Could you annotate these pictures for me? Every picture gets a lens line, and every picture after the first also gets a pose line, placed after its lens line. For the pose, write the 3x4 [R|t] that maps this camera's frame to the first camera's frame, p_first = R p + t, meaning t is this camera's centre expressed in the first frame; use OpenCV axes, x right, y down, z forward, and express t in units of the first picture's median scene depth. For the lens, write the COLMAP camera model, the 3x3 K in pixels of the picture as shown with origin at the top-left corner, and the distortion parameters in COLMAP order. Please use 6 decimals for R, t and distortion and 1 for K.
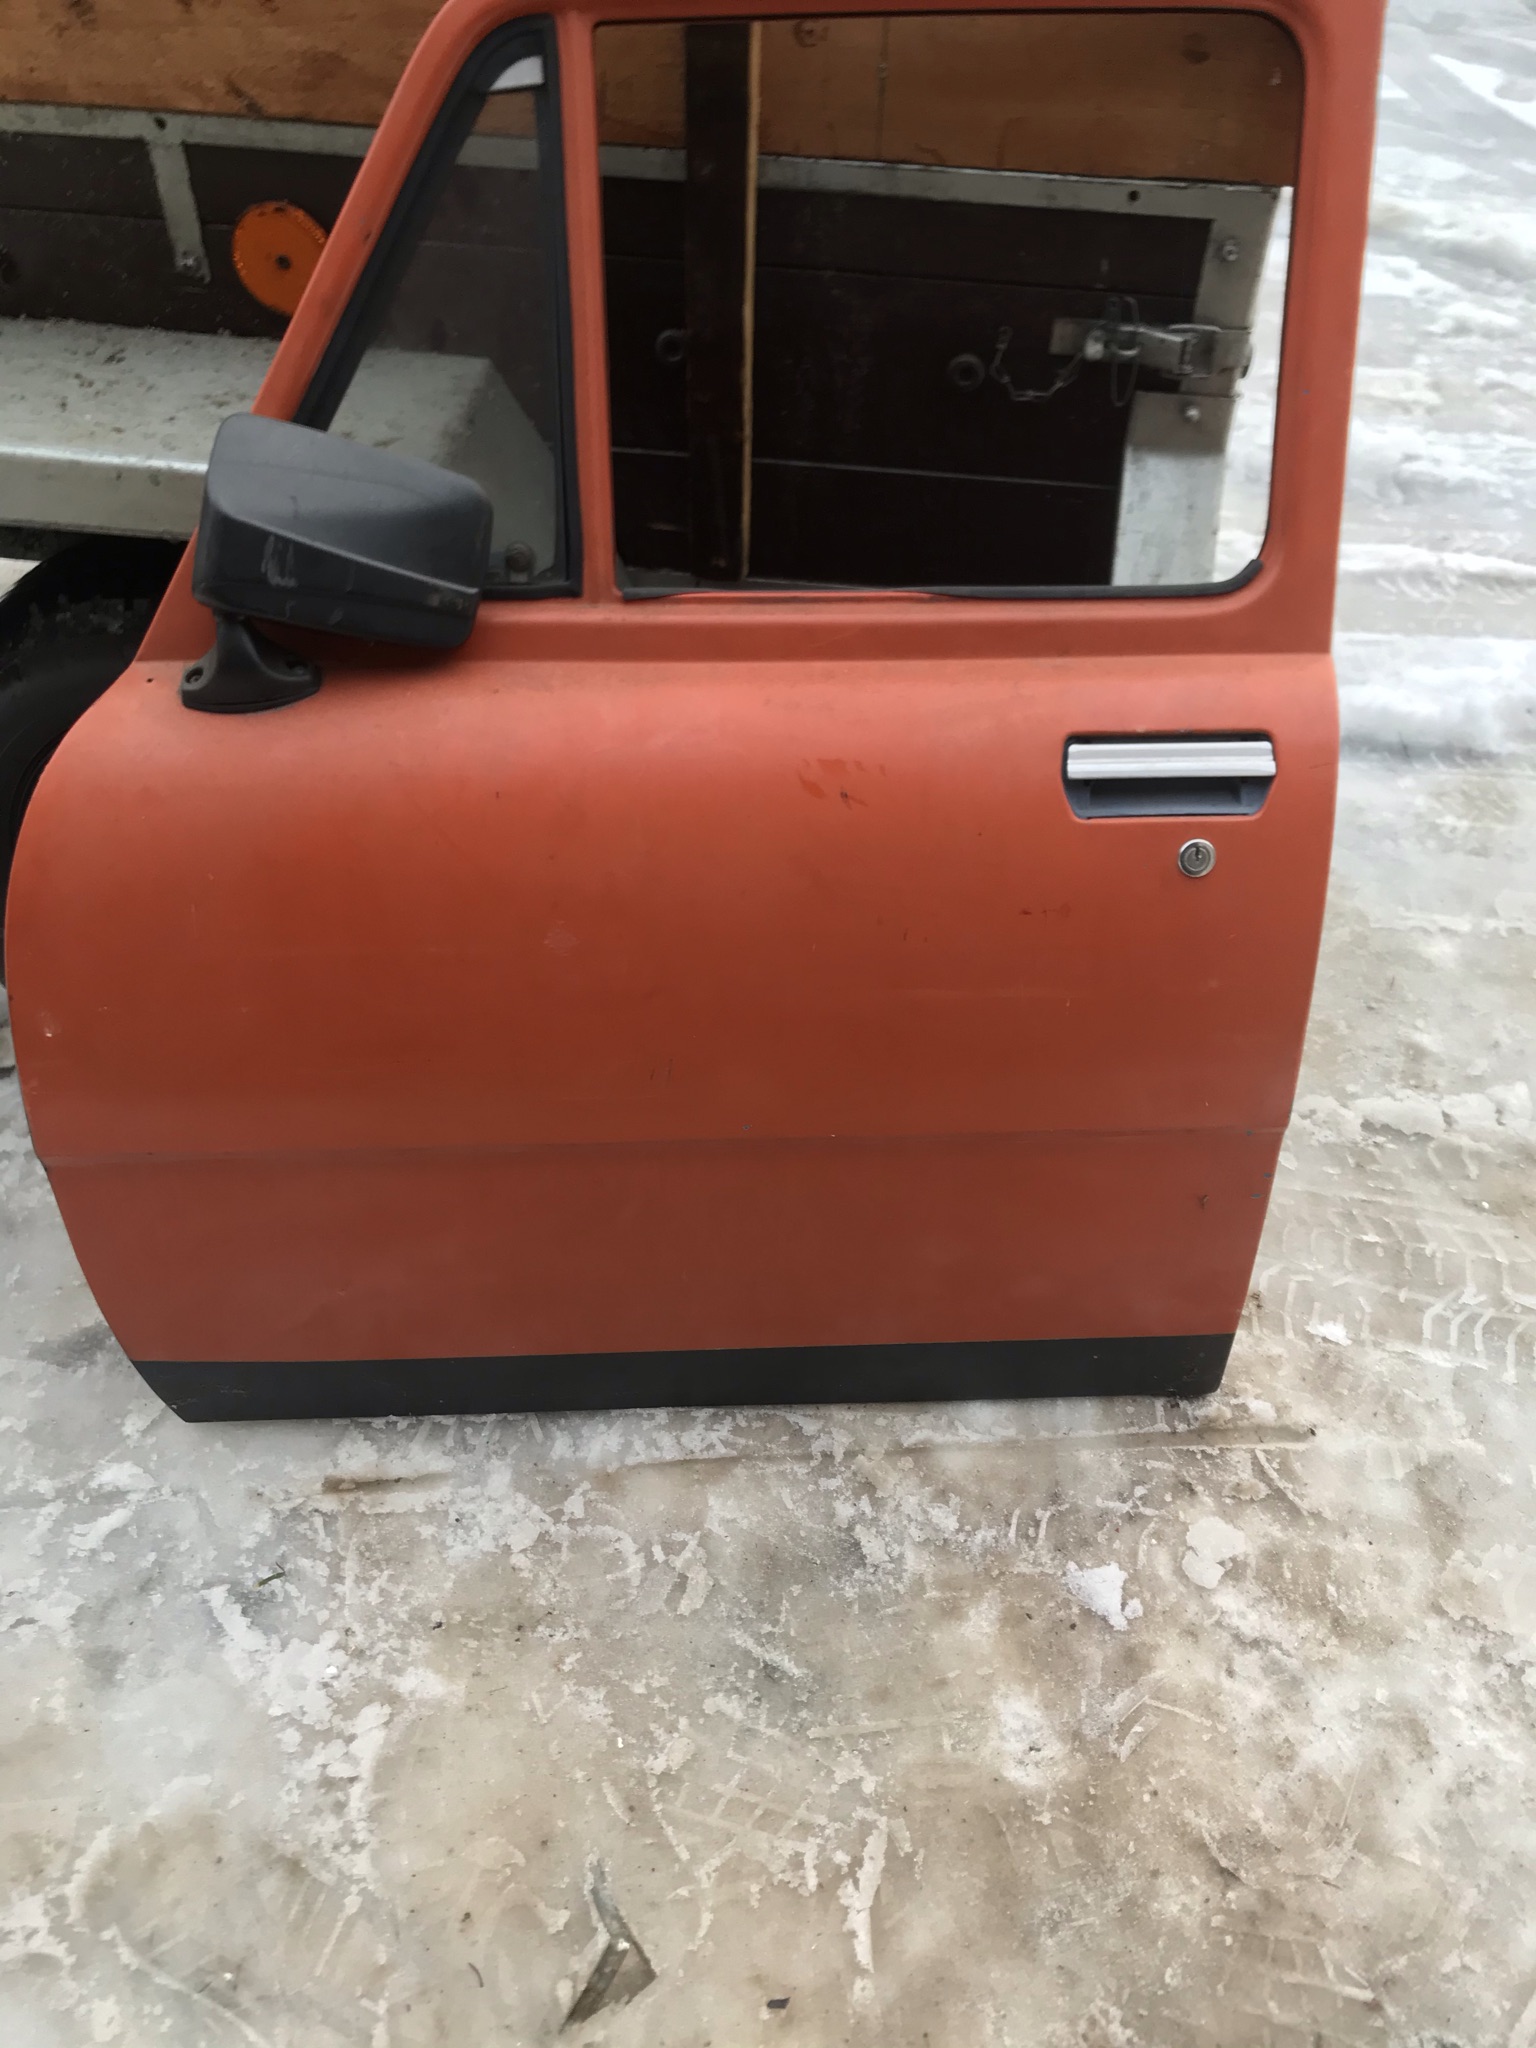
lens RADIAL K [[1657.0, 0, 785.9], [0, 1657.0, 1065.9], [0, 0, 1]] dist [0.006634, 0.013701]
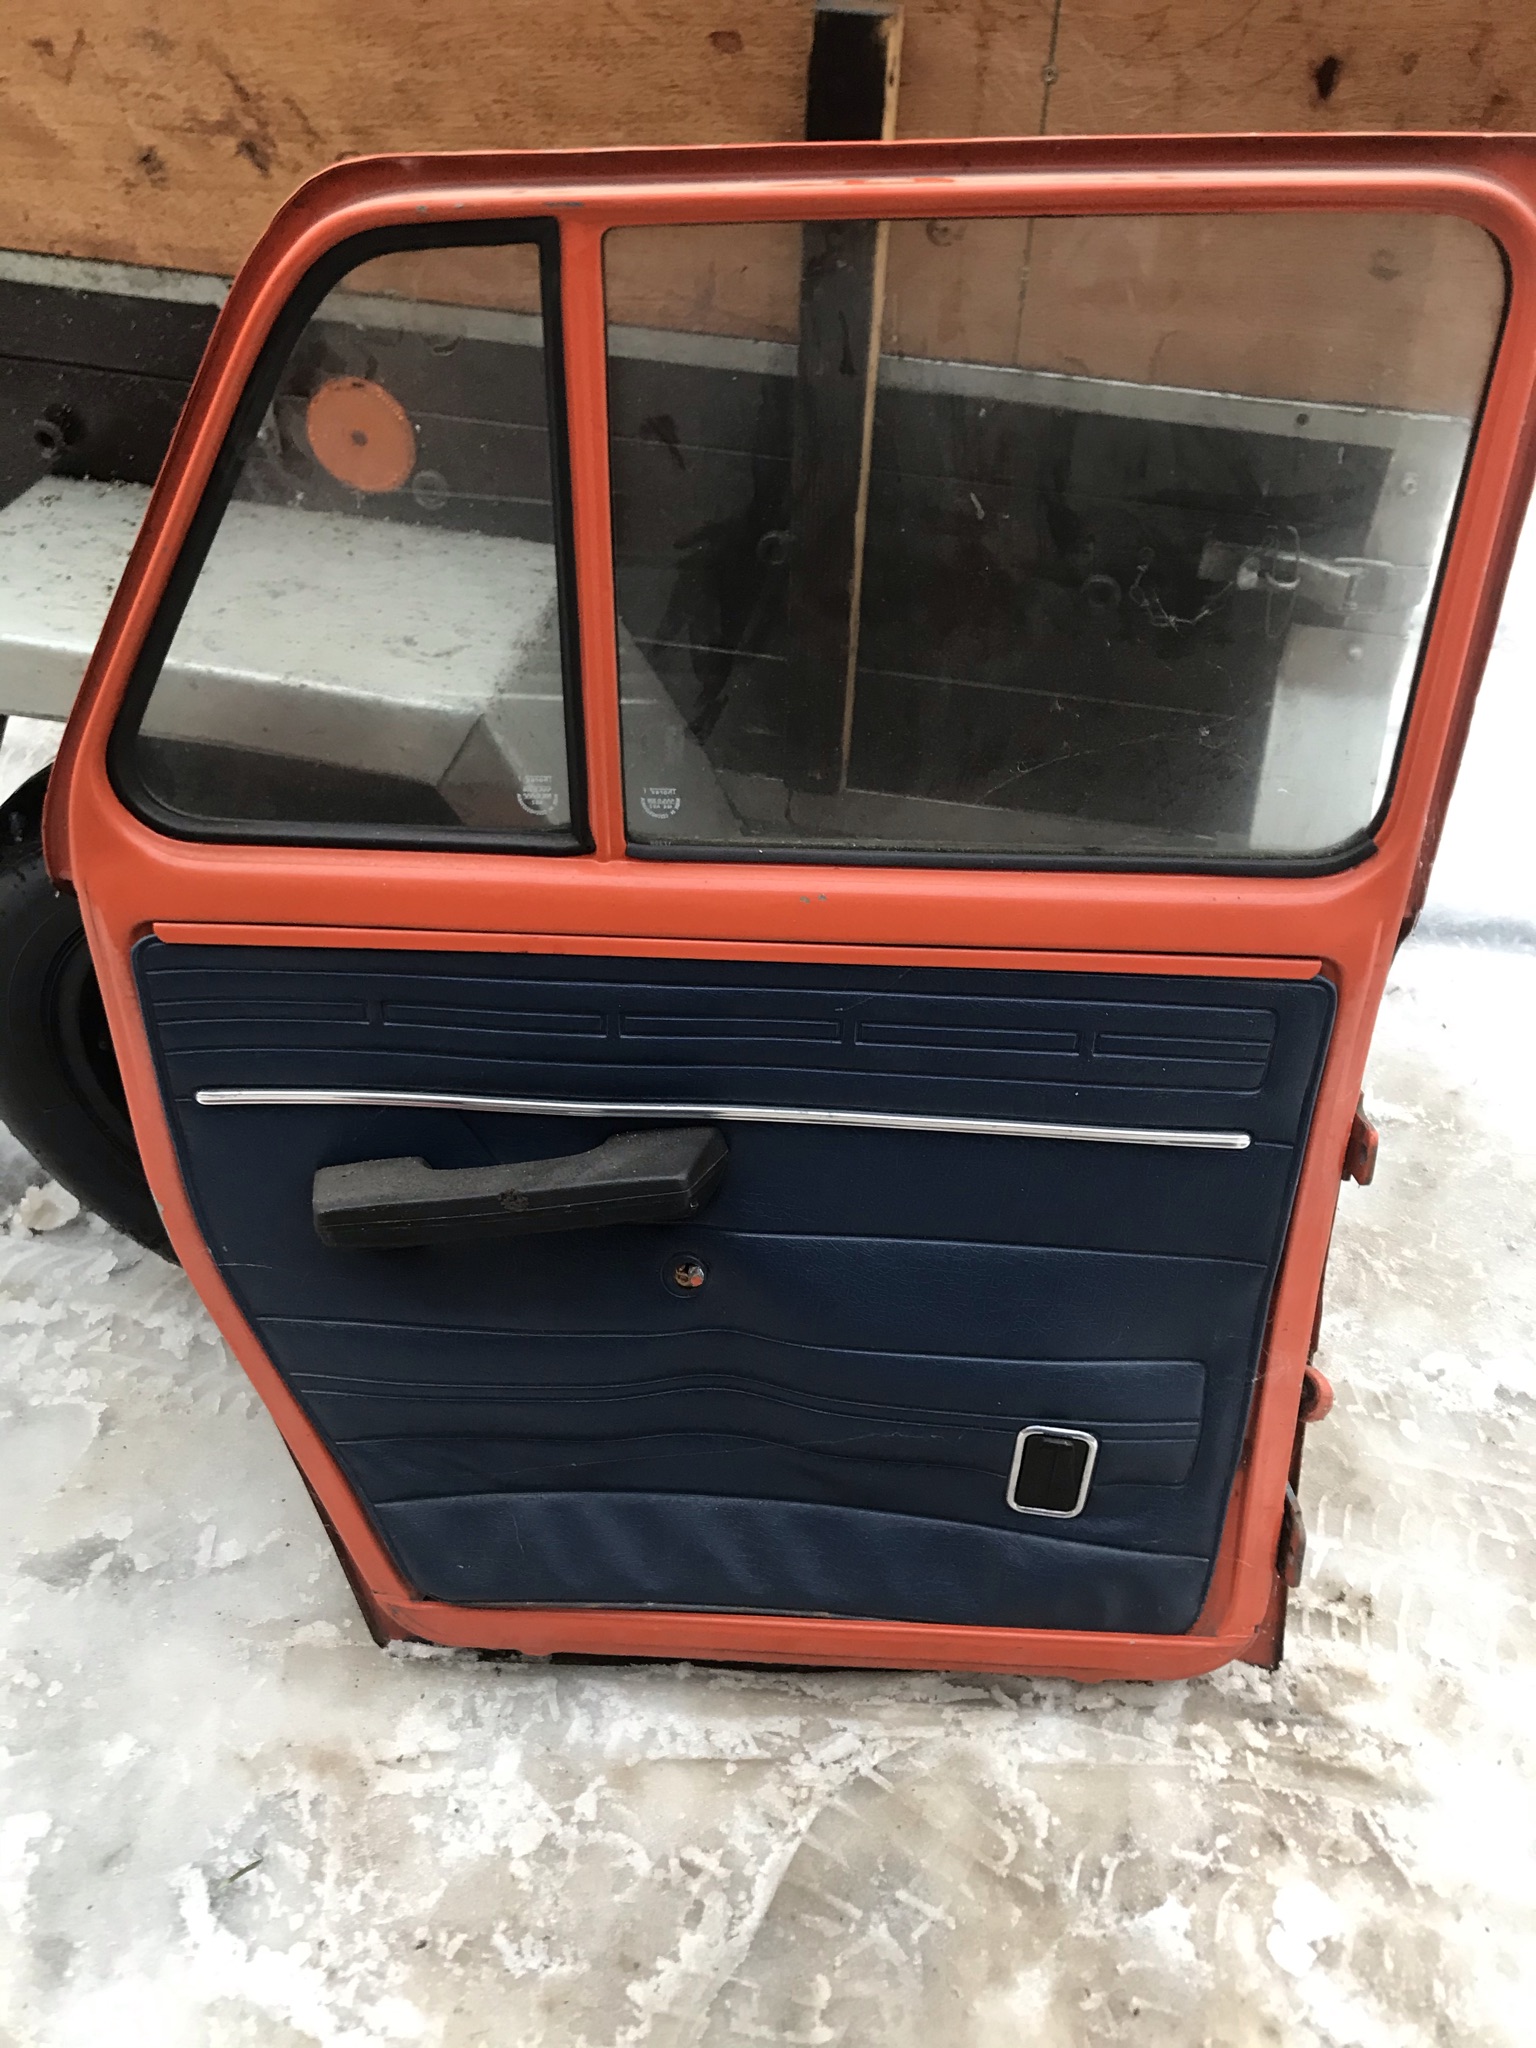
lens RADIAL K [[1657.0, 0, 801.6], [0, 1657.0, 1057.4], [0, 0, 1]] dist [0.006634, 0.013701]
pose [[0.996470, 0.063214, -0.055234, 0.013333], [-0.064431, 0.997711, -0.020533, -0.130859], [0.053809, 0.024019, 0.998262, 0.099371]]
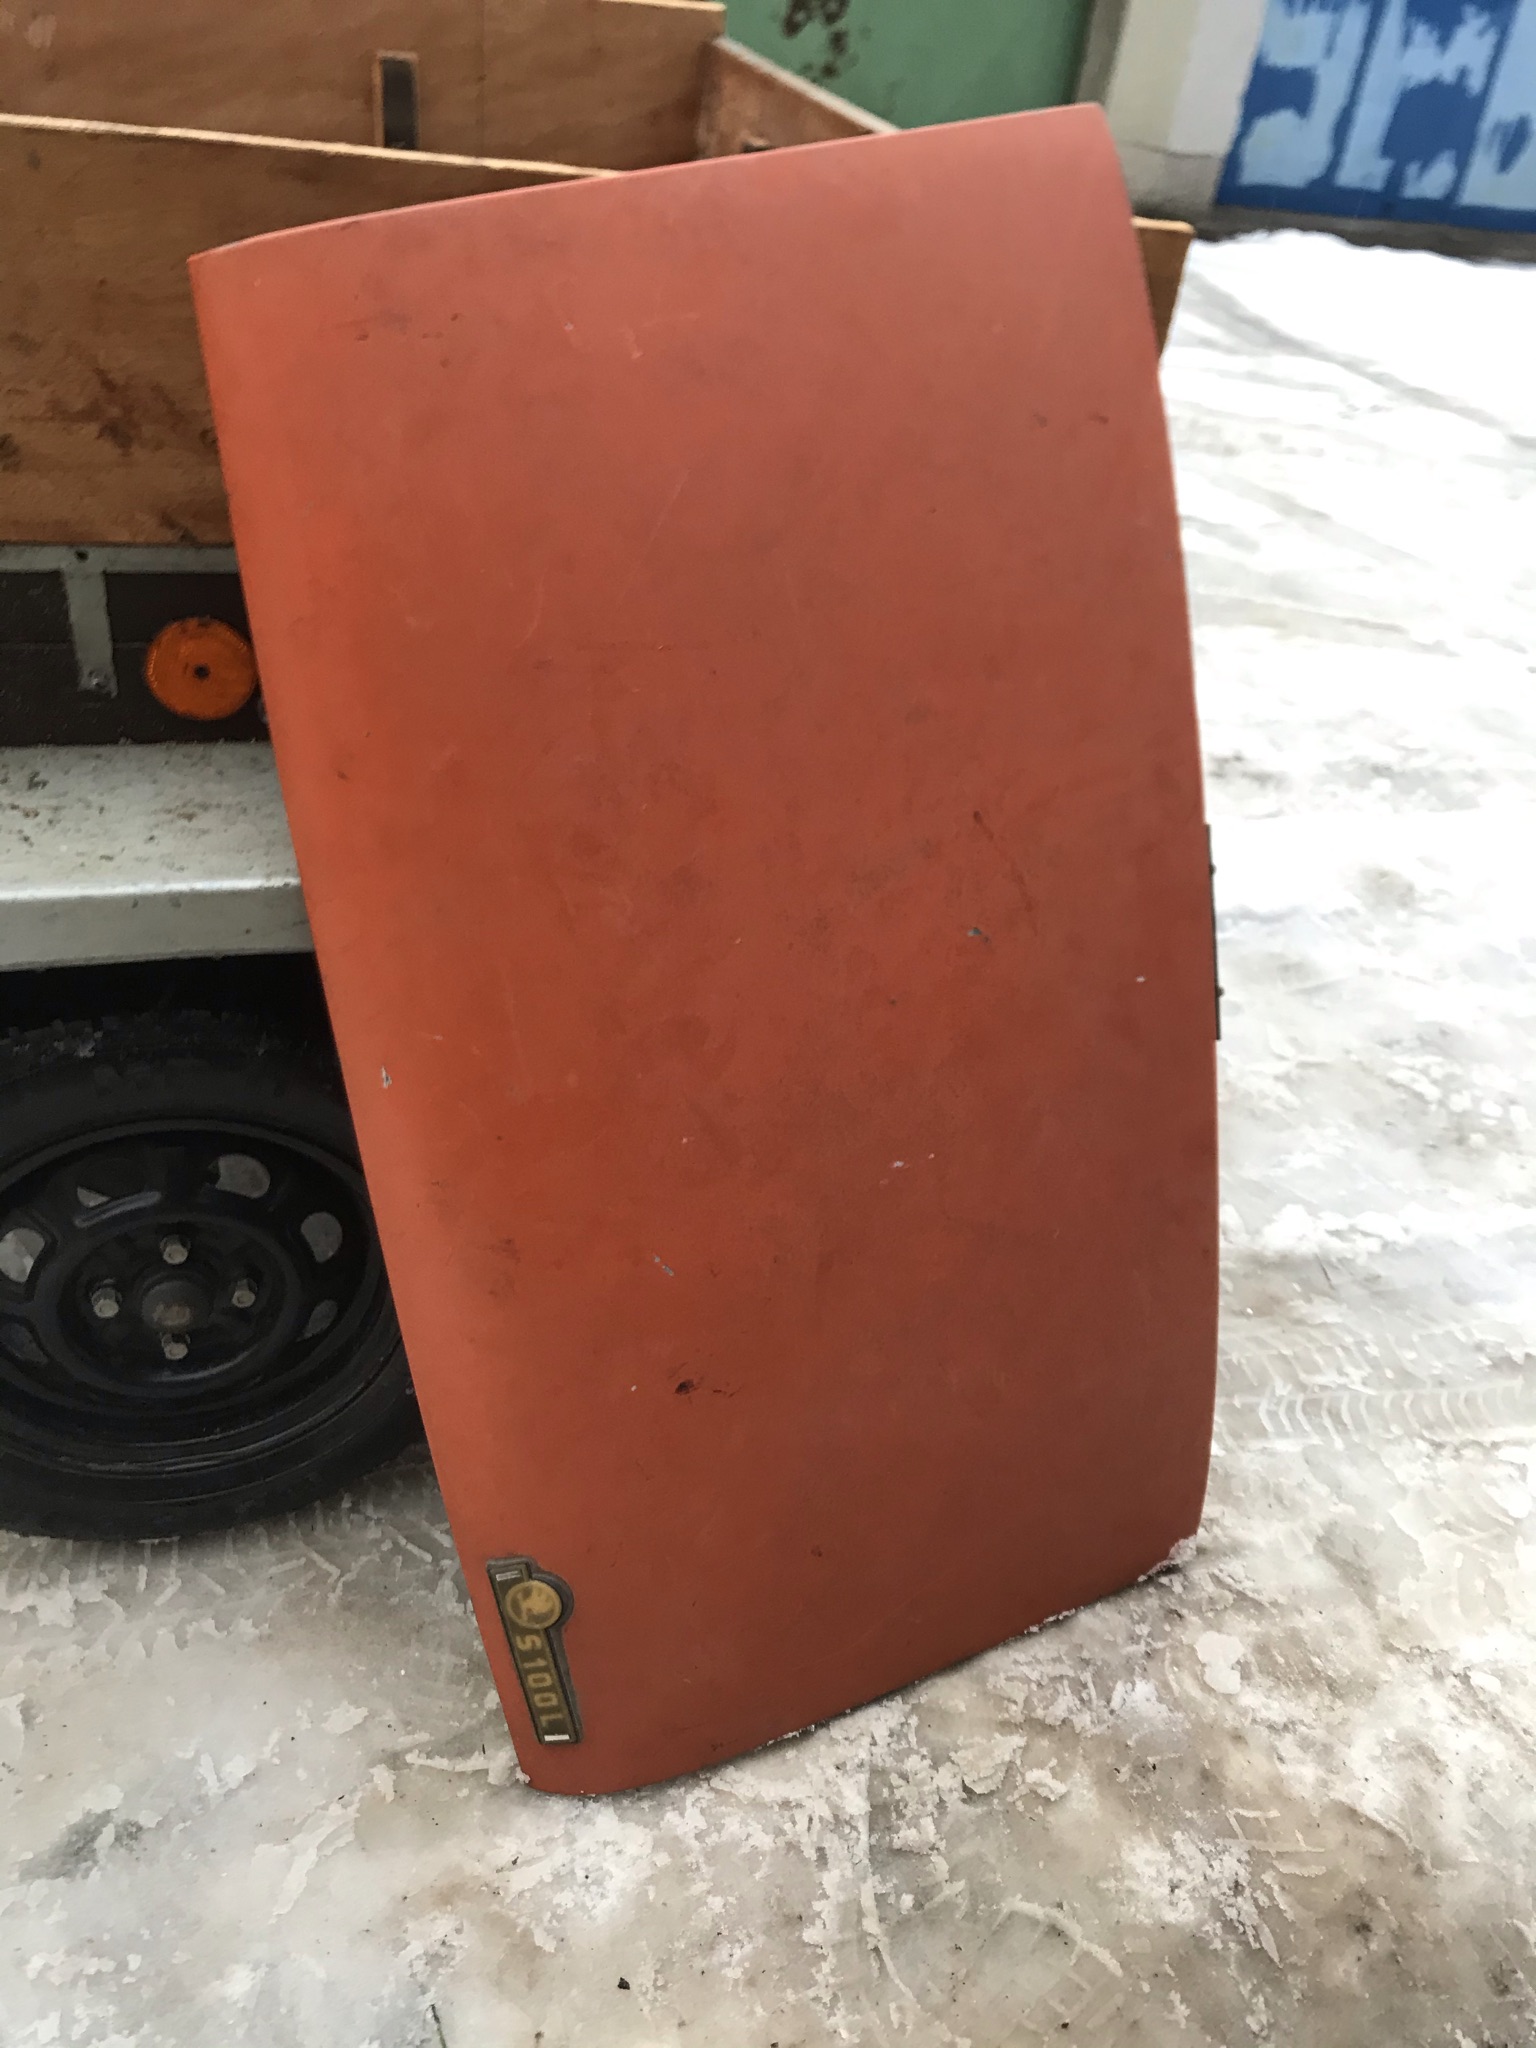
lens RADIAL K [[1657.0, 0, 785.0], [0, 1657.0, 1059.7], [0, 0, 1]] dist [0.006634, 0.013701]
pose [[0.904183, -0.177203, 0.388654, -0.392996], [0.225431, 0.970817, -0.081819, -0.087396], [-0.362813, 0.161594, 0.917744, -0.015006]]
